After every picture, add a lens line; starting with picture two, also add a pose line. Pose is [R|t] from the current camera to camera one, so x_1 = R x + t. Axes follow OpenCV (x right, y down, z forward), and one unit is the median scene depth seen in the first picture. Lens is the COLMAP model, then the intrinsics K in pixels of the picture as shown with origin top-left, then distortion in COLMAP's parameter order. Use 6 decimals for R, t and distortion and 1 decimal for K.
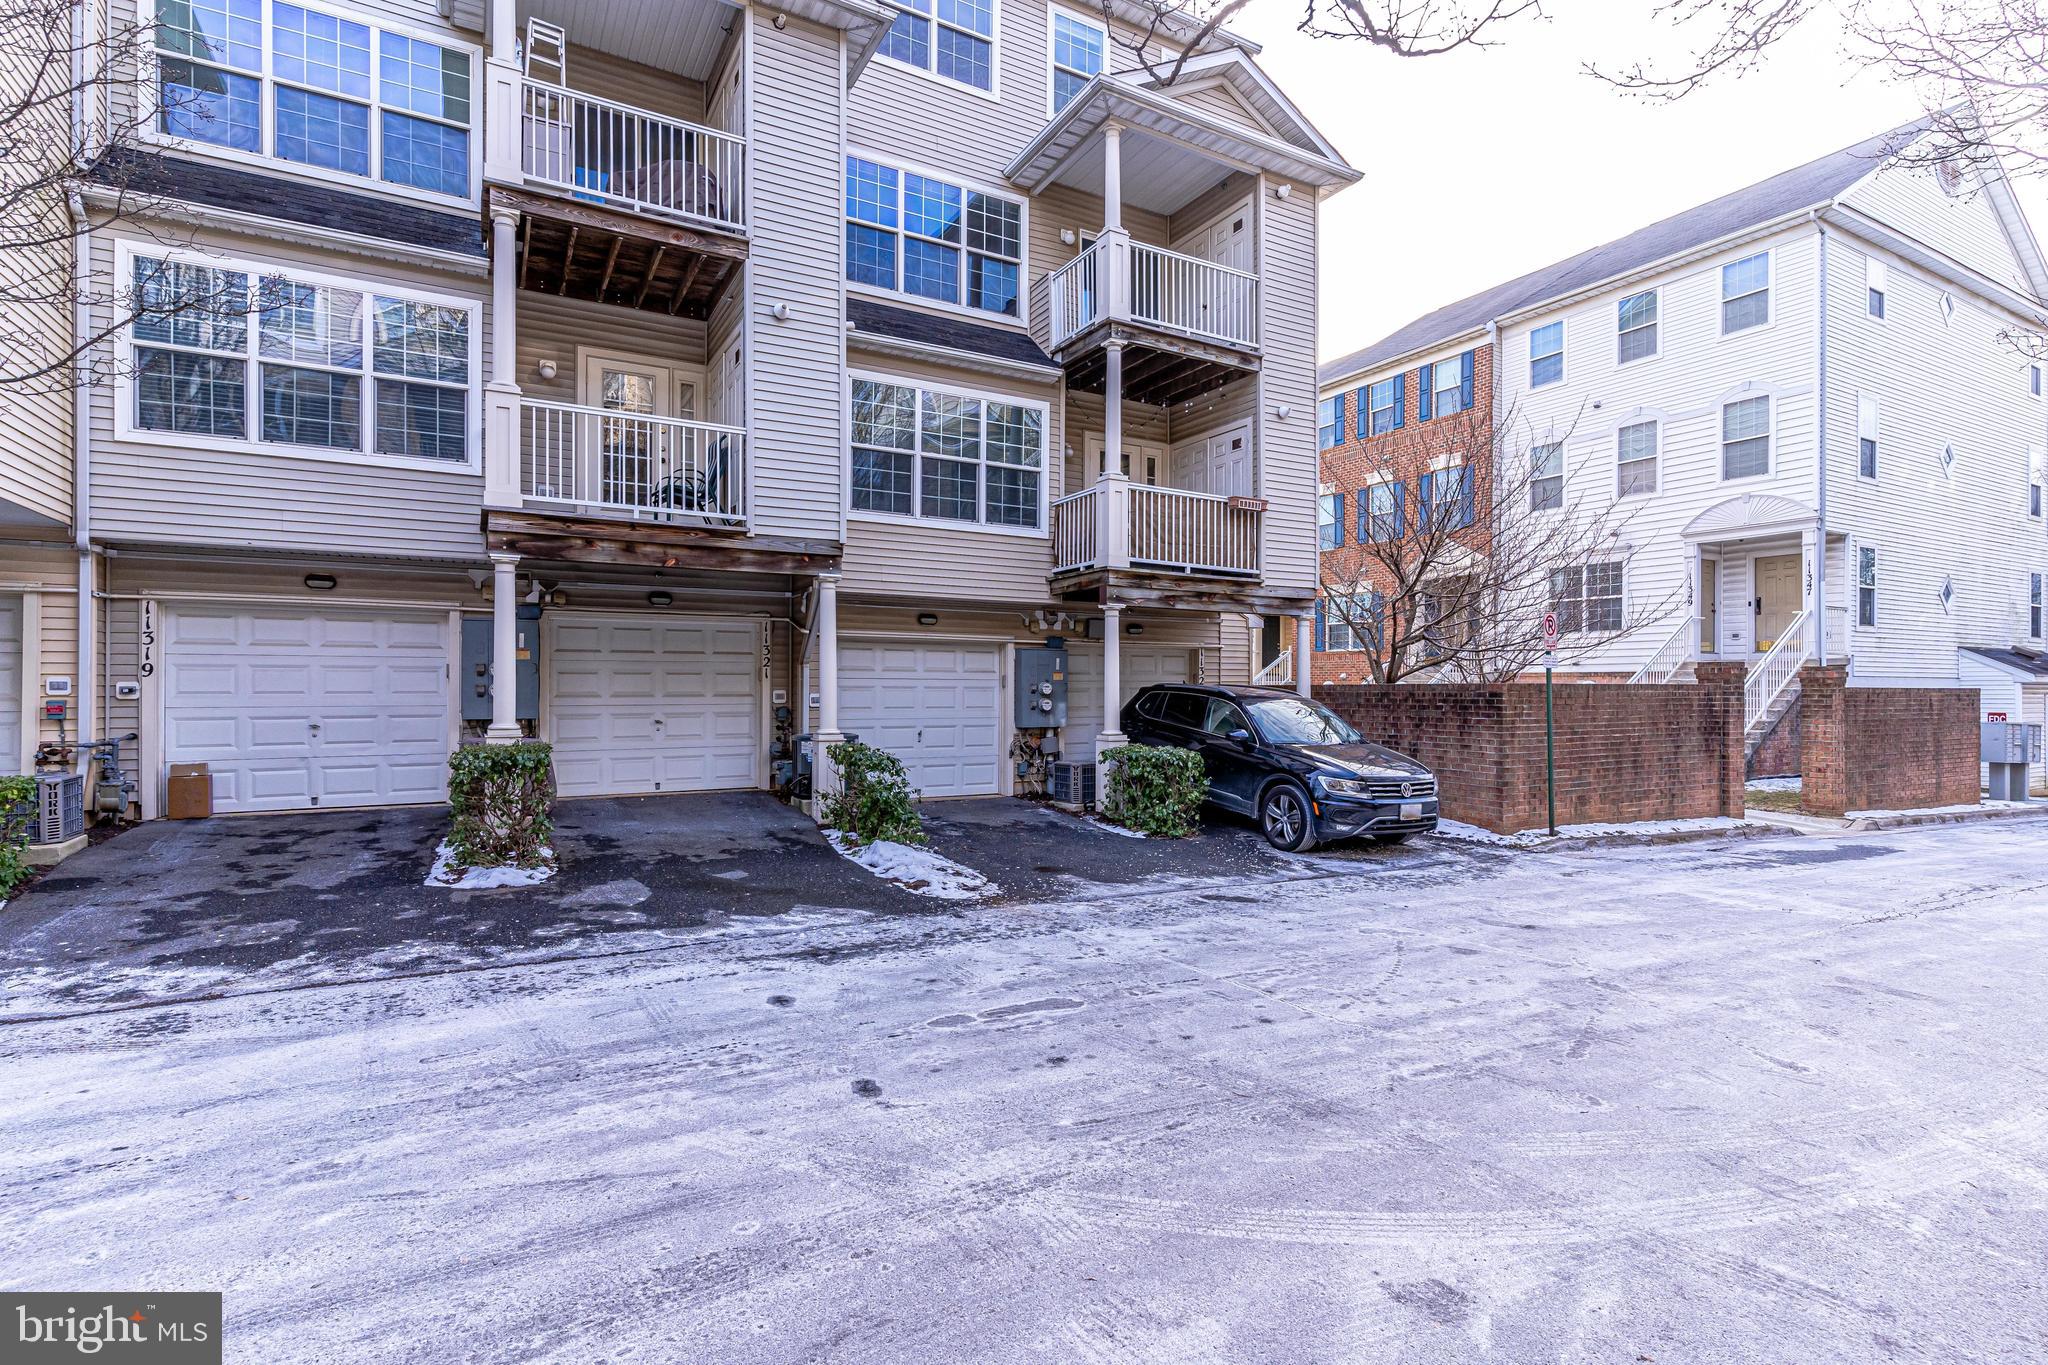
lens RADIAL K [[984.9, 0, 1021.4], [0, 984.9, 687.9], [0, 0, 1]] dist [0.005835, -0.001607]
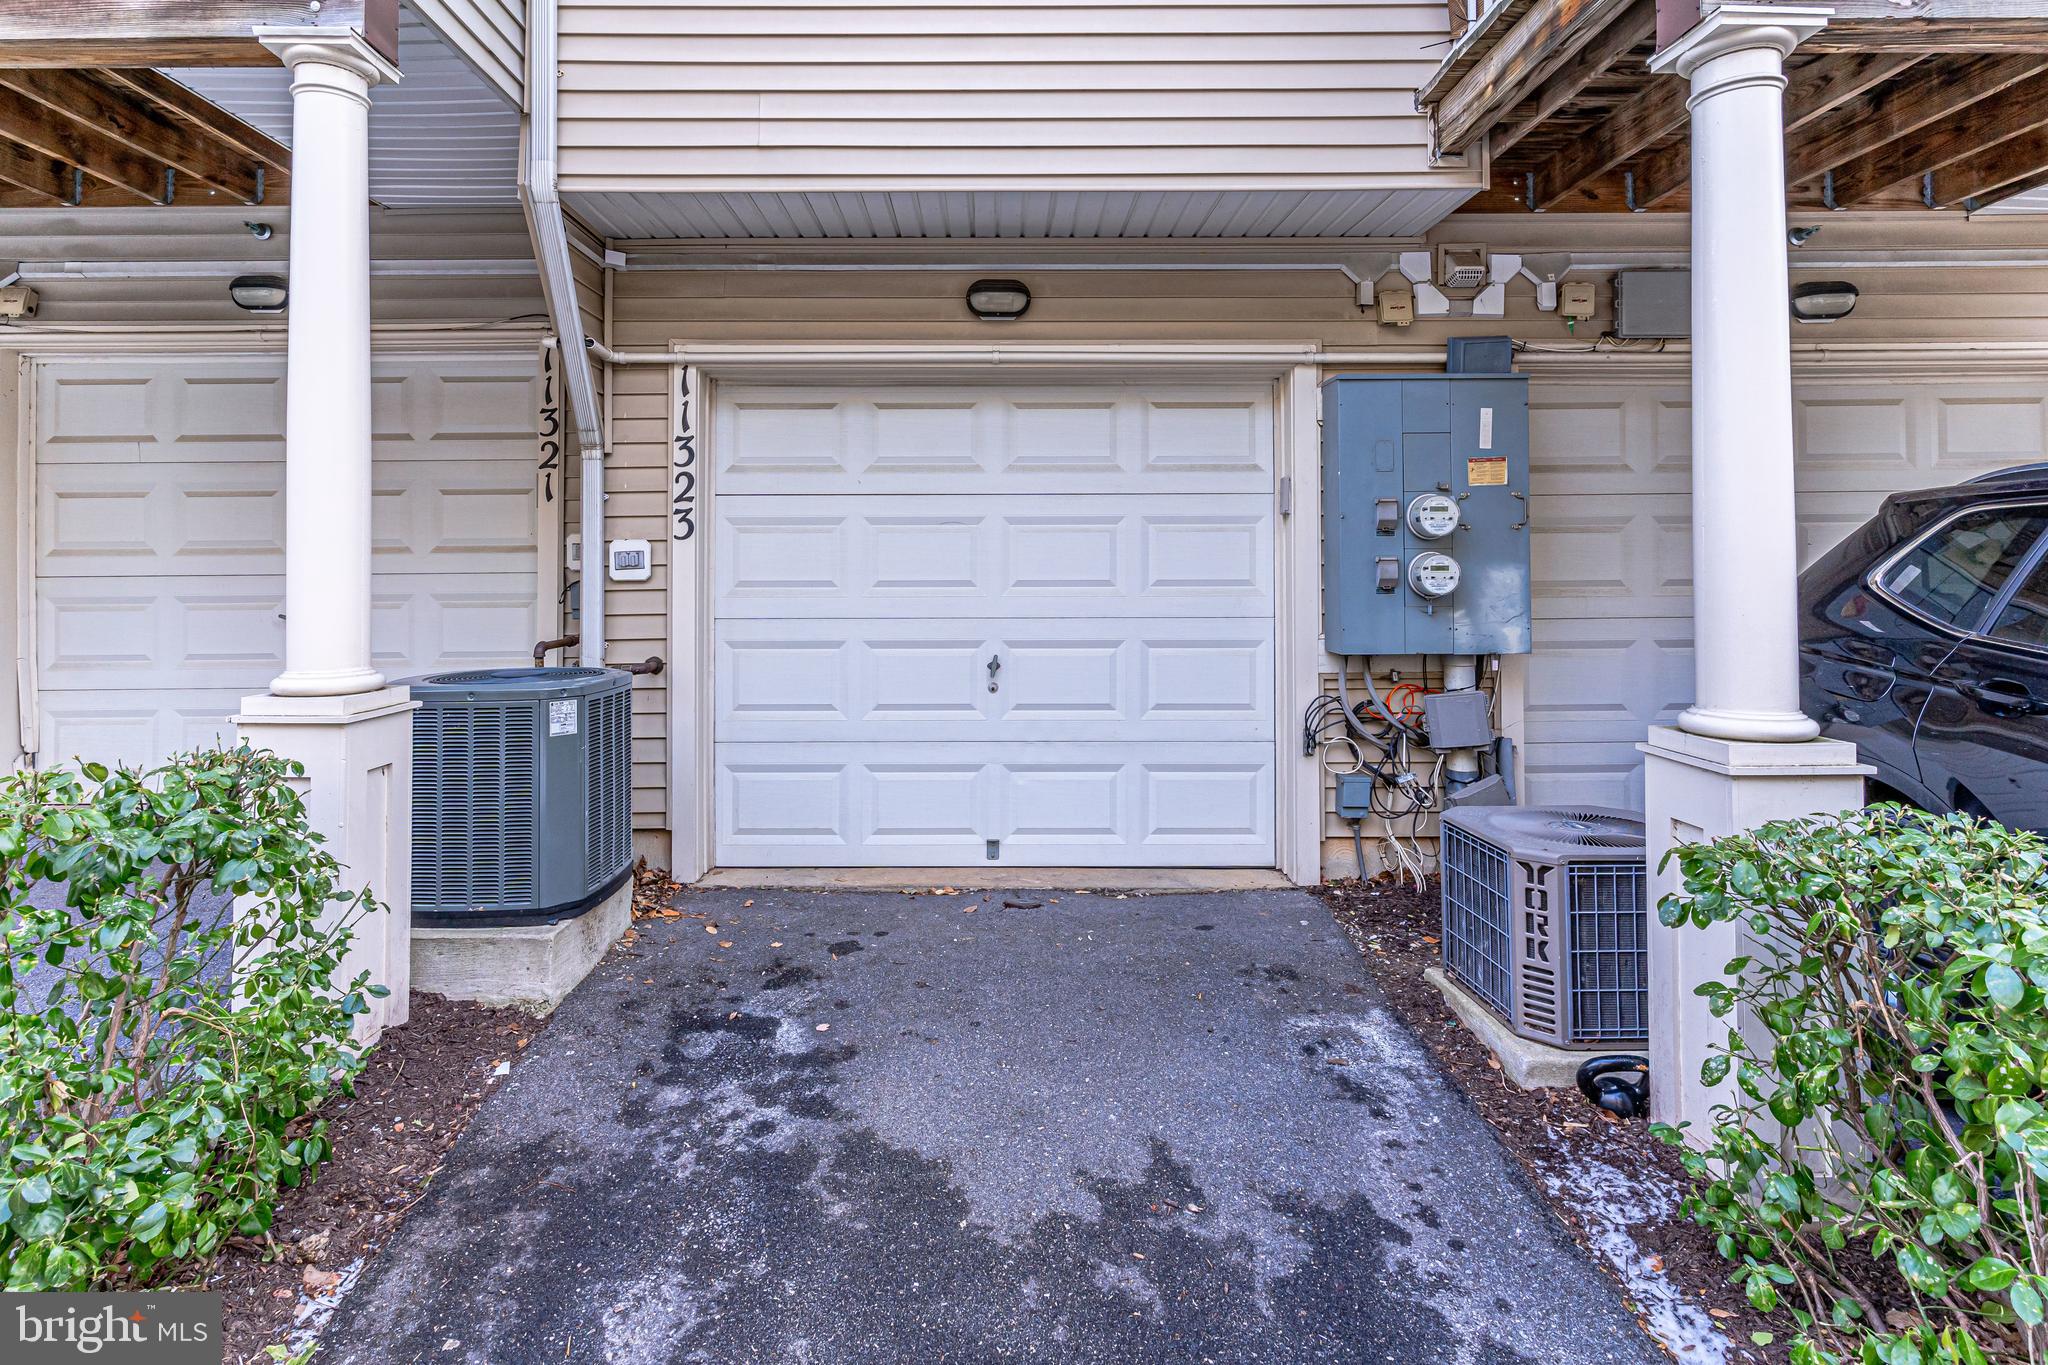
lens RADIAL K [[1004.2, 0, 991.0], [0, 1004.2, 554.7], [0, 0, 1]] dist [0.003737, 0.000206]
pose [[0.869576, -0.010629, -0.493685, 0.055643], [0.007164, 0.999935, -0.008908, 0.013044], [0.493747, 0.004210, 0.869595, 0.690765]]
